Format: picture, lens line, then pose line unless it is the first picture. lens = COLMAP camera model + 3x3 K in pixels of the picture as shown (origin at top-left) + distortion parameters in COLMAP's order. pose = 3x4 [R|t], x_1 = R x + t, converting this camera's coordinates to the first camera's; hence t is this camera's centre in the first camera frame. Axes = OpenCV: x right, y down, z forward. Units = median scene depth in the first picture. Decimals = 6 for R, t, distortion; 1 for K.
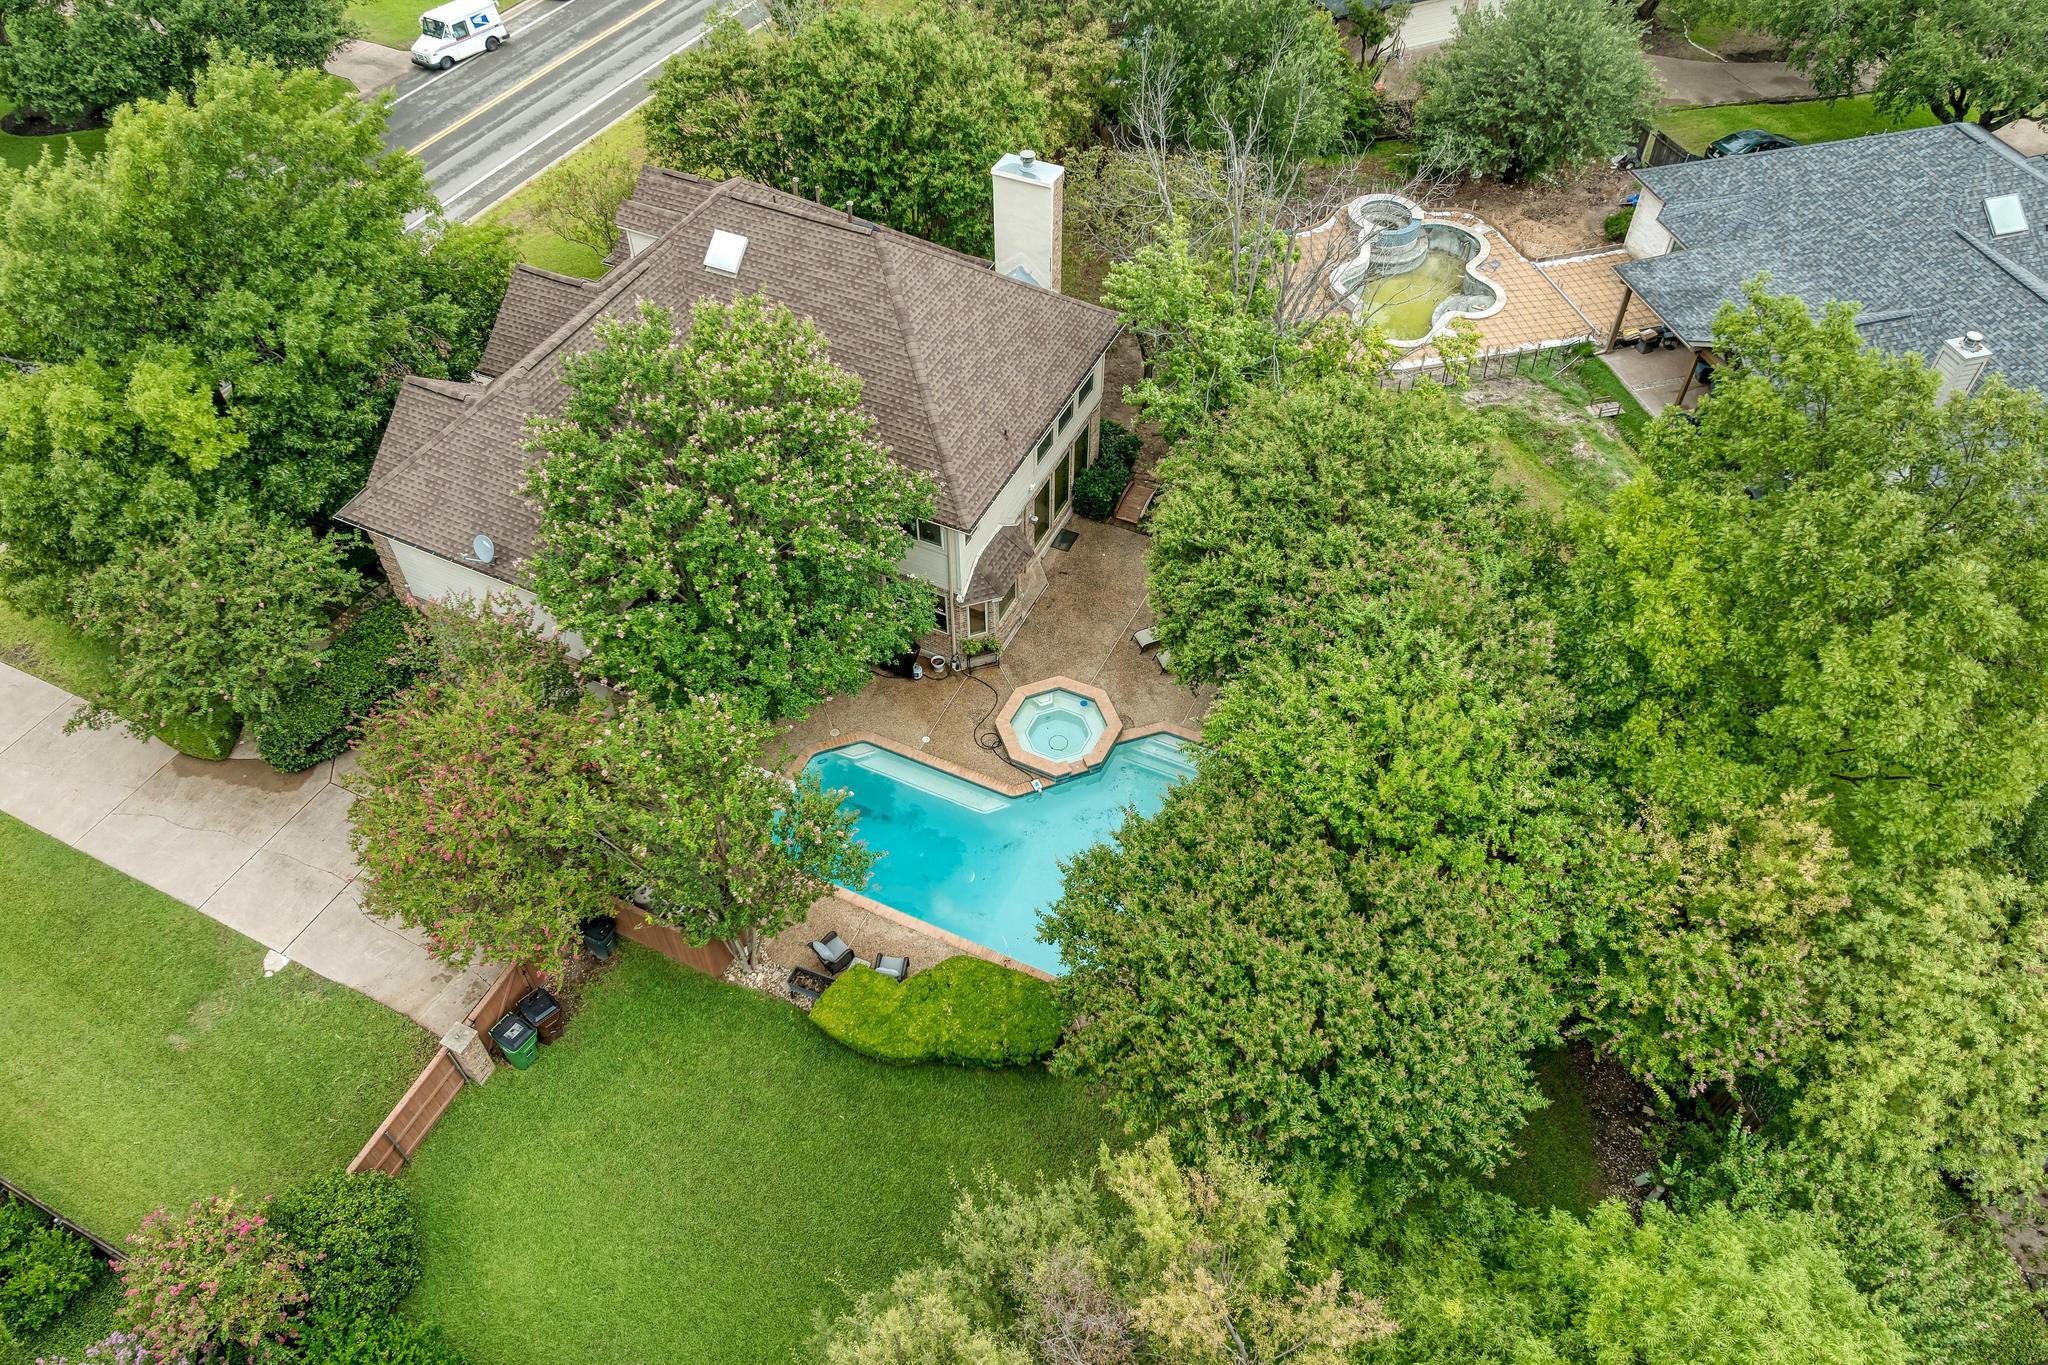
lens RADIAL K [[1436.0, 0, 1022.5], [0, 1436.0, 665.3], [0, 0, 1]] dist [-0.035577, -0.001942]
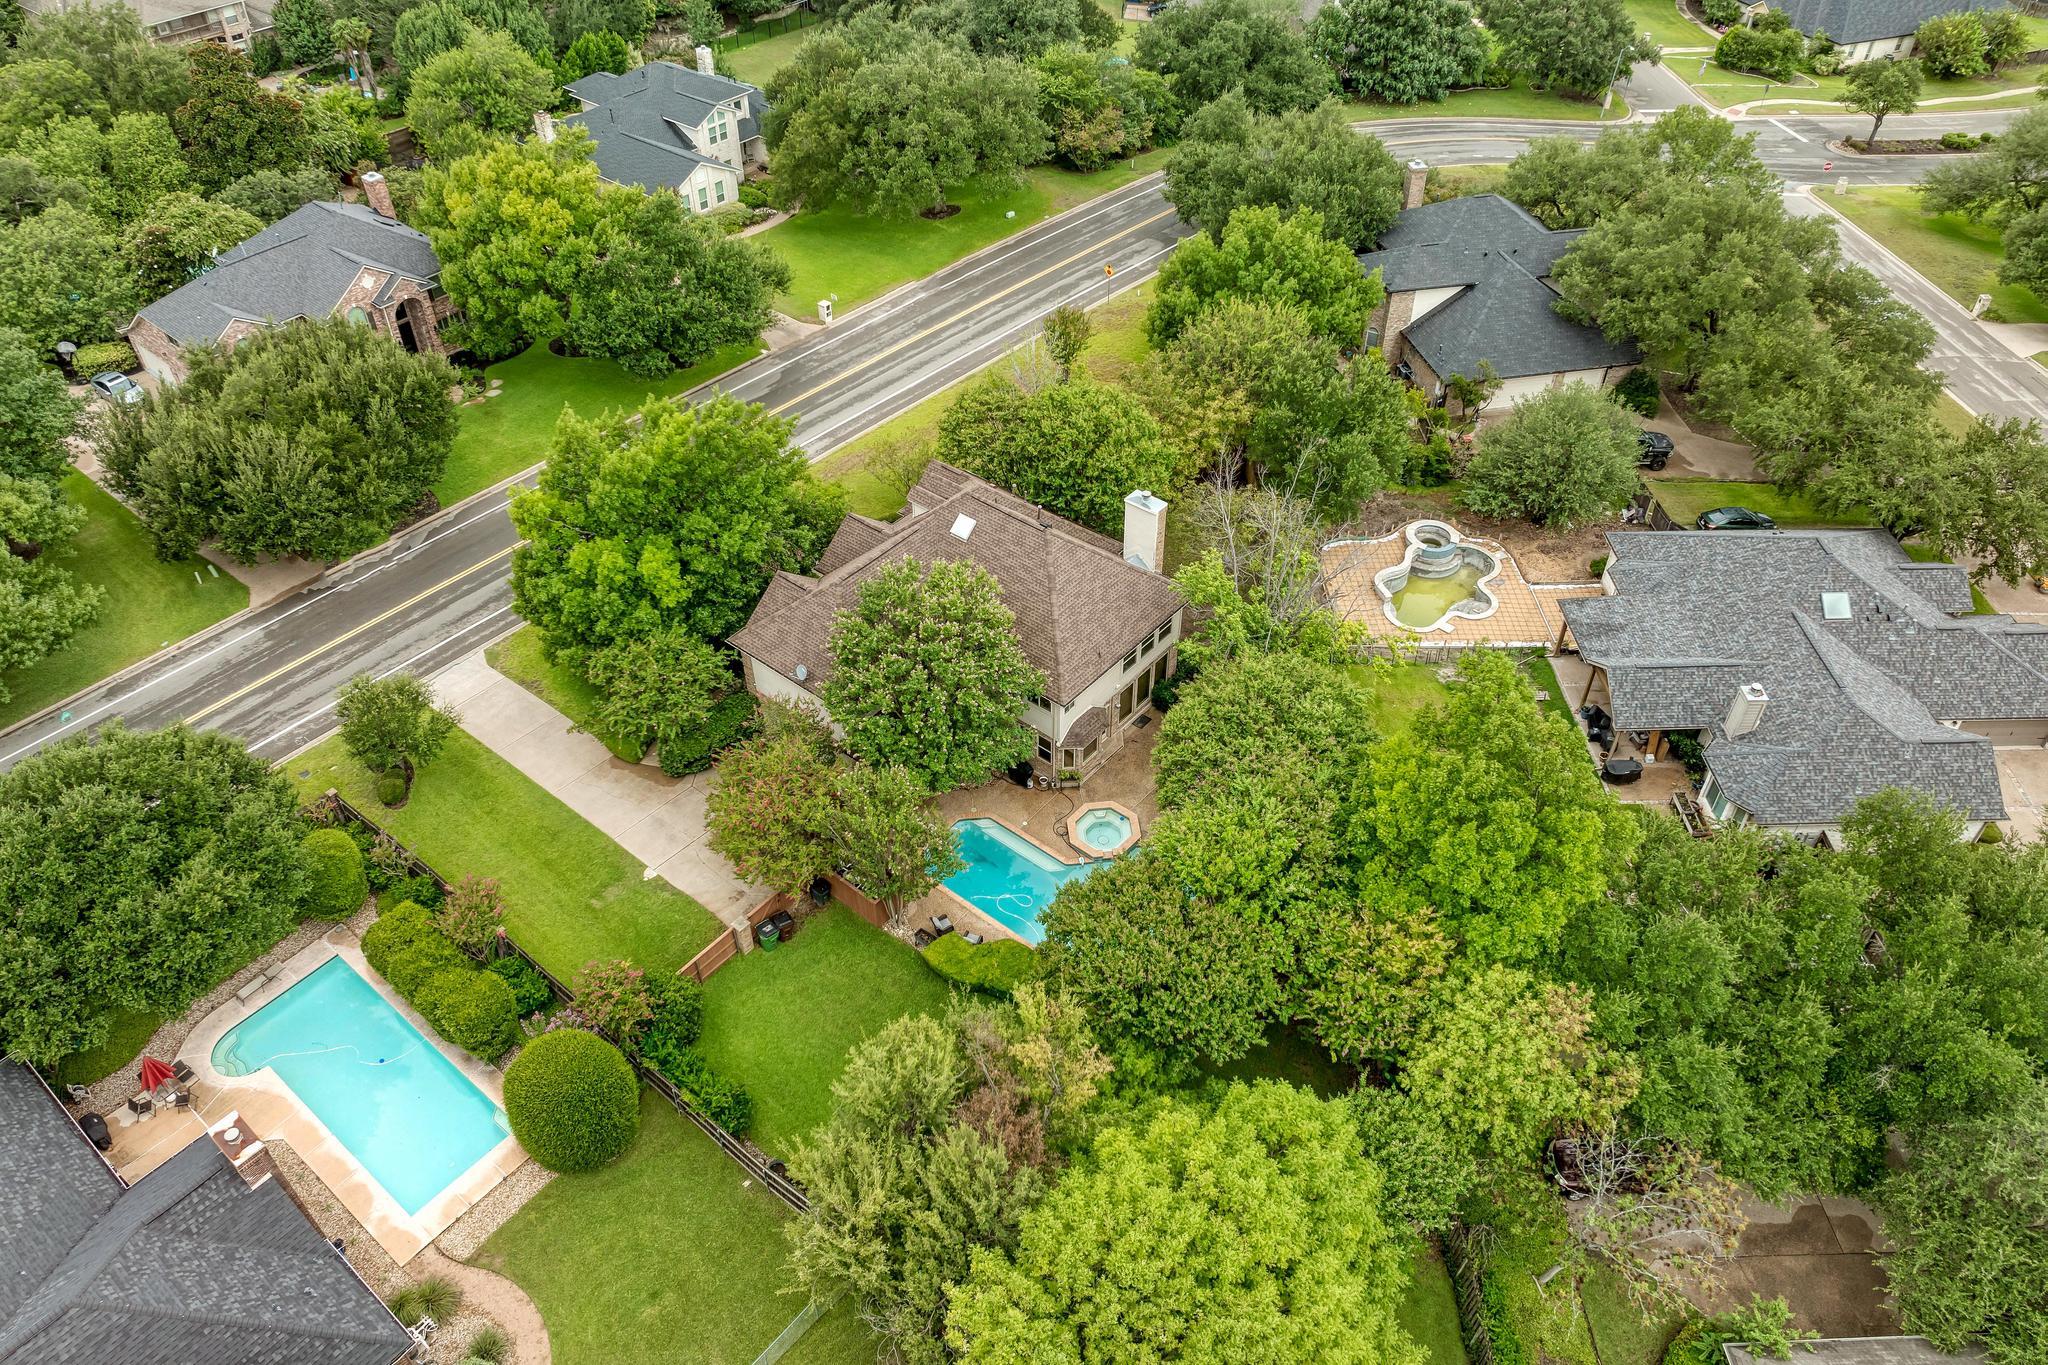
lens RADIAL K [[1436.0, 0, 1022.5], [0, 1436.0, 665.3], [0, 0, 1]] dist [-0.035577, -0.001942]
pose [[0.969429, 0.158218, -0.187549, 0.238675], [-0.178382, 0.979275, -0.095918, 0.035314], [0.168487, 0.126441, 0.977561, -0.741871]]
